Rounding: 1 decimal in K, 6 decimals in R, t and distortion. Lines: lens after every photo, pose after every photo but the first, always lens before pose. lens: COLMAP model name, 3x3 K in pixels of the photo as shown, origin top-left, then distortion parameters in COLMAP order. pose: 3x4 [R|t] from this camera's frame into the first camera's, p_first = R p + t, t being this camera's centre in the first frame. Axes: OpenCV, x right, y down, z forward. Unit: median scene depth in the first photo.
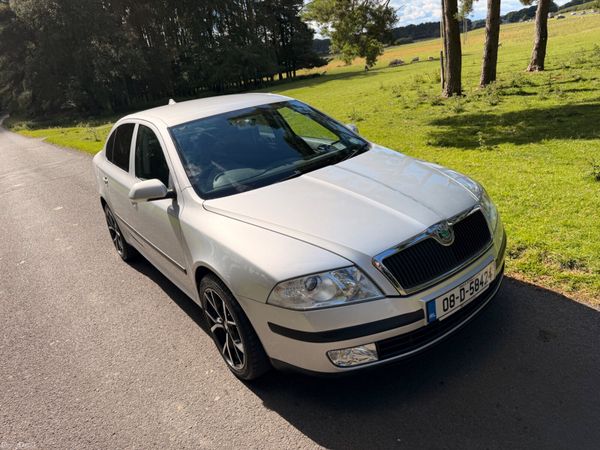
lens RADIAL K [[415.0, 0, 291.3], [0, 415.0, 223.7], [0, 0, 1]] dist [0.001862, 0.003213]
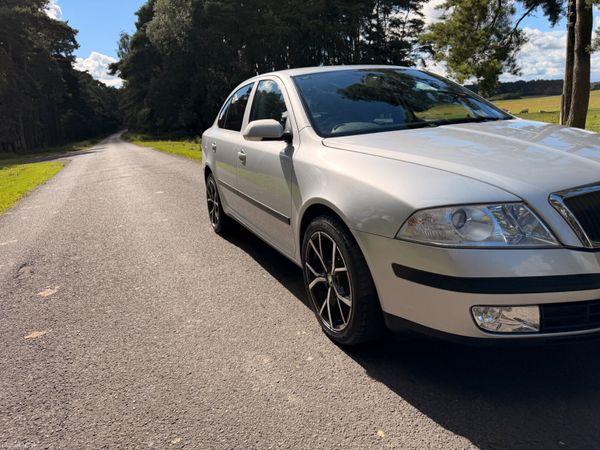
lens RADIAL K [[412.9, 0, 300.0], [0, 412.9, 225.0], [0, 0, 1]] dist [0.063368, -0.069089]
pose [[0.975585, 0.134923, -0.173290, -0.078411], [-0.148943, 0.986325, -0.070565, 0.190355], [0.161399, 0.094653, 0.982340, 0.127250]]
